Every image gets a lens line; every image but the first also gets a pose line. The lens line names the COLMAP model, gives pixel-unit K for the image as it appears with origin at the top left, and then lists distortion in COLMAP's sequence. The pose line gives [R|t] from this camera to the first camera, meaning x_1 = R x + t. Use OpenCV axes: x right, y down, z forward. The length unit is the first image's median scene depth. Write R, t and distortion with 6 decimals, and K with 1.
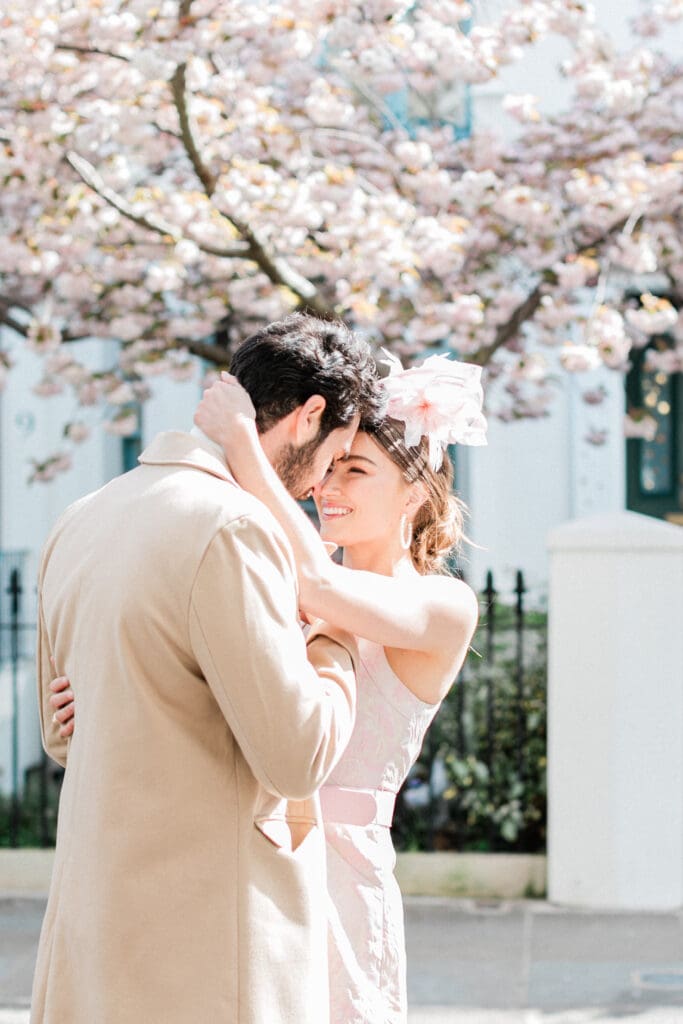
lens RADIAL K [[3326.8, 0, 341.5], [0, 3326.8, 512.0], [0, 0, 1]] dist [0.025931, -0.836688]
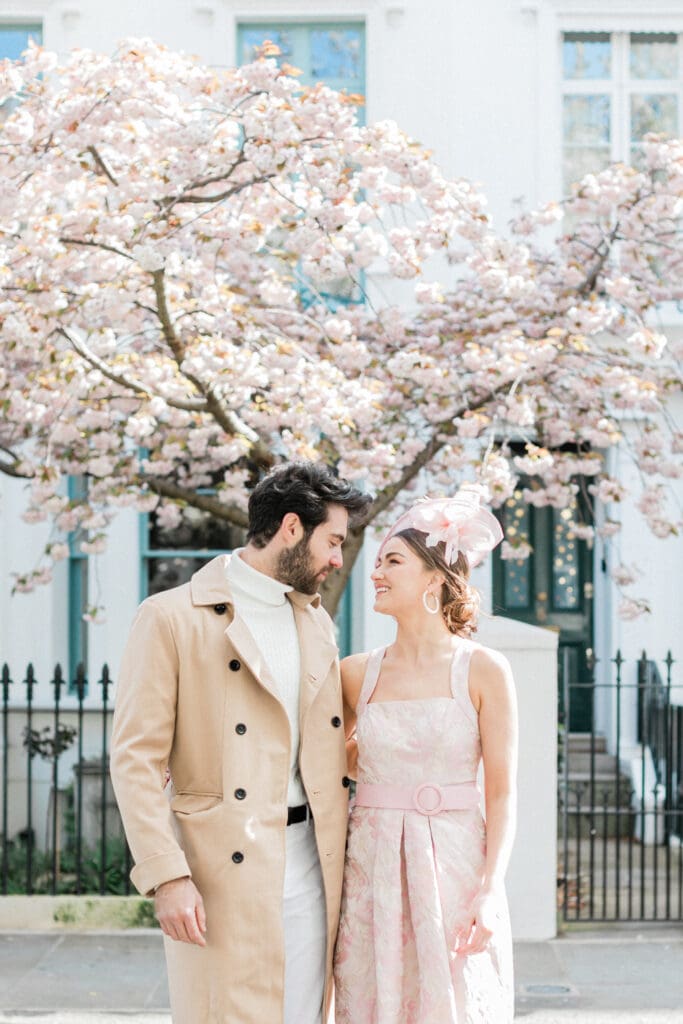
lens RADIAL K [[3326.8, 0, 341.5], [0, 3326.8, 512.0], [0, 0, 1]] dist [0.025931, -0.836688]
pose [[0.998161, 0.009174, 0.059913, -0.051471], [-0.006621, 0.999068, -0.042662, 0.013640], [-0.060249, 0.042187, 0.997291, -0.233465]]
